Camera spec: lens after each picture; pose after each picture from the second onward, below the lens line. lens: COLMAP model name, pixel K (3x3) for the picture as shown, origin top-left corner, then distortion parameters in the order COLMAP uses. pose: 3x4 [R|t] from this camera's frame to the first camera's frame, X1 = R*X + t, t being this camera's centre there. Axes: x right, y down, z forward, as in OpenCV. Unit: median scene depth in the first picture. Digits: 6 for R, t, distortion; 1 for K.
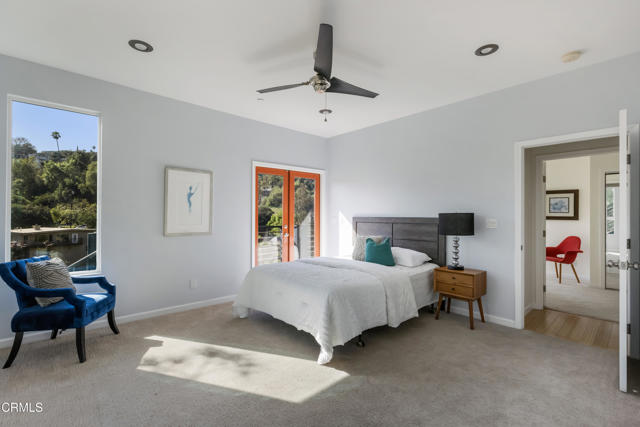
lens RADIAL K [[286.6, 0, 322.4], [0, 286.6, 213.9], [0, 0, 1]] dist [0.000045, -0.000010]
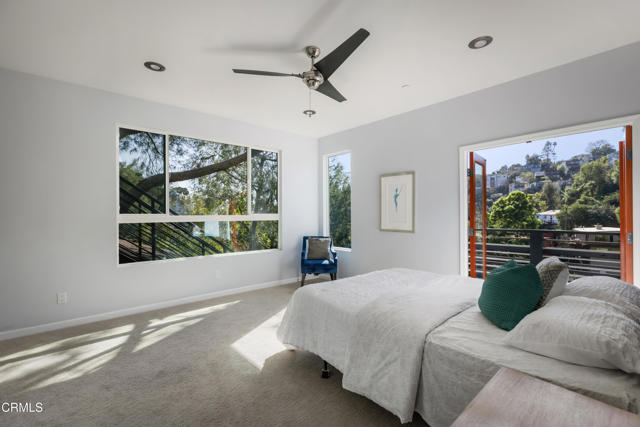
lens RADIAL K [[286.6, 0, 322.4], [0, 286.6, 213.9], [0, 0, 1]] dist [0.000045, -0.000010]
pose [[-0.018286, -0.003468, -0.999827, 0.648845], [0.004881, 0.999982, -0.003558, 0.005983], [0.999821, -0.004945, -0.018269, 0.695716]]
